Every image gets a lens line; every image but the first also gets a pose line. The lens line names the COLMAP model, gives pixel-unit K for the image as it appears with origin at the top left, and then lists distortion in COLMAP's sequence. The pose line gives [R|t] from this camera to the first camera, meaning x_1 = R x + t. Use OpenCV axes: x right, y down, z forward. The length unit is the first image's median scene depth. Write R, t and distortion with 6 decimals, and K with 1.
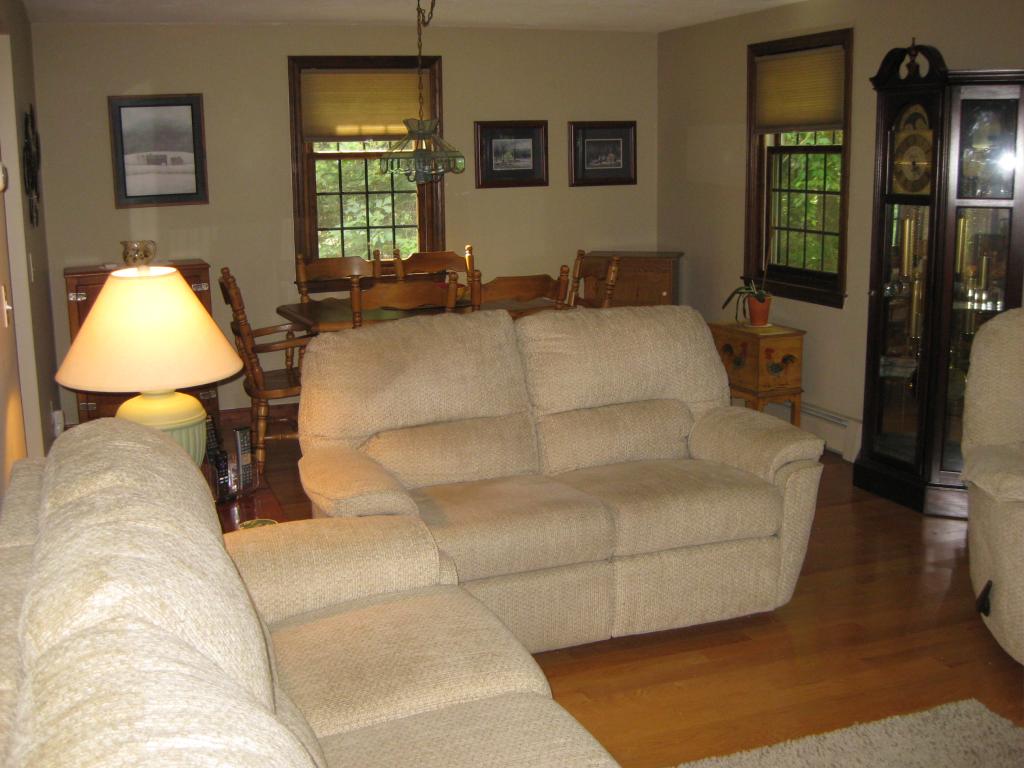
lens RADIAL K [[1147.2, 0, 508.4], [0, 1147.2, 387.4], [0, 0, 1]] dist [-0.118774, 0.000000]
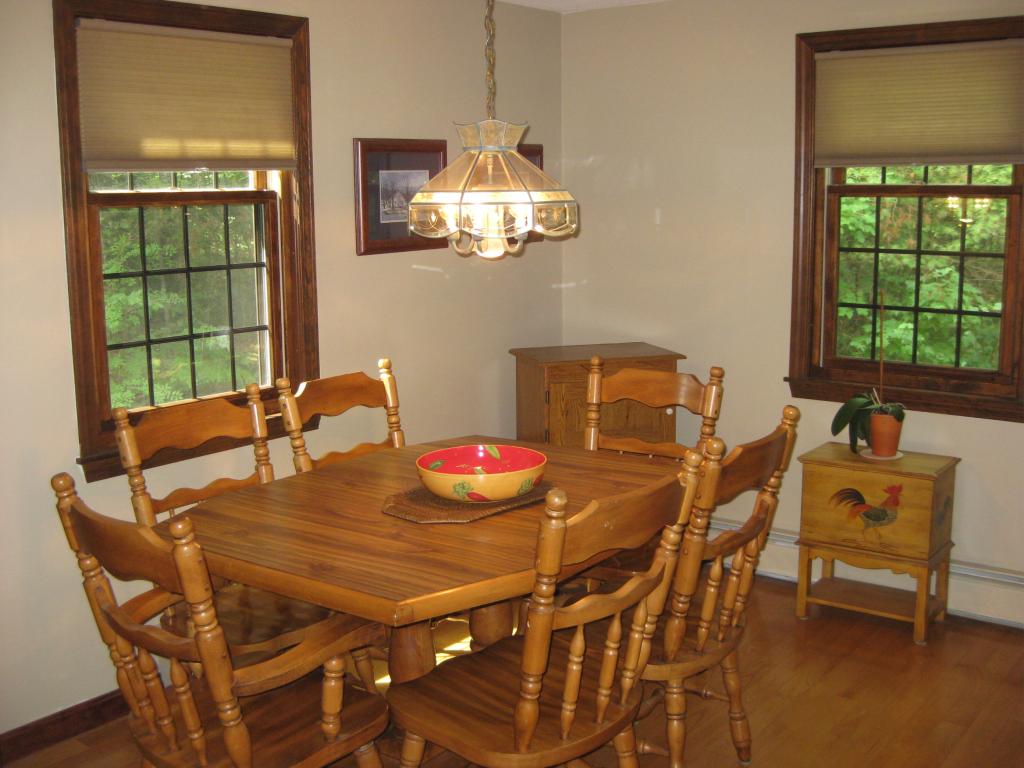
lens RADIAL K [[1147.2, 0, 516.1], [0, 1147.2, 377.0], [0, 0, 1]] dist [-0.118774, 0.000000]
pose [[0.842914, -0.080192, 0.532039, -0.280350], [0.105014, 0.994334, -0.016503, -0.100875], [-0.527700, 0.069782, 0.846559, 0.501644]]
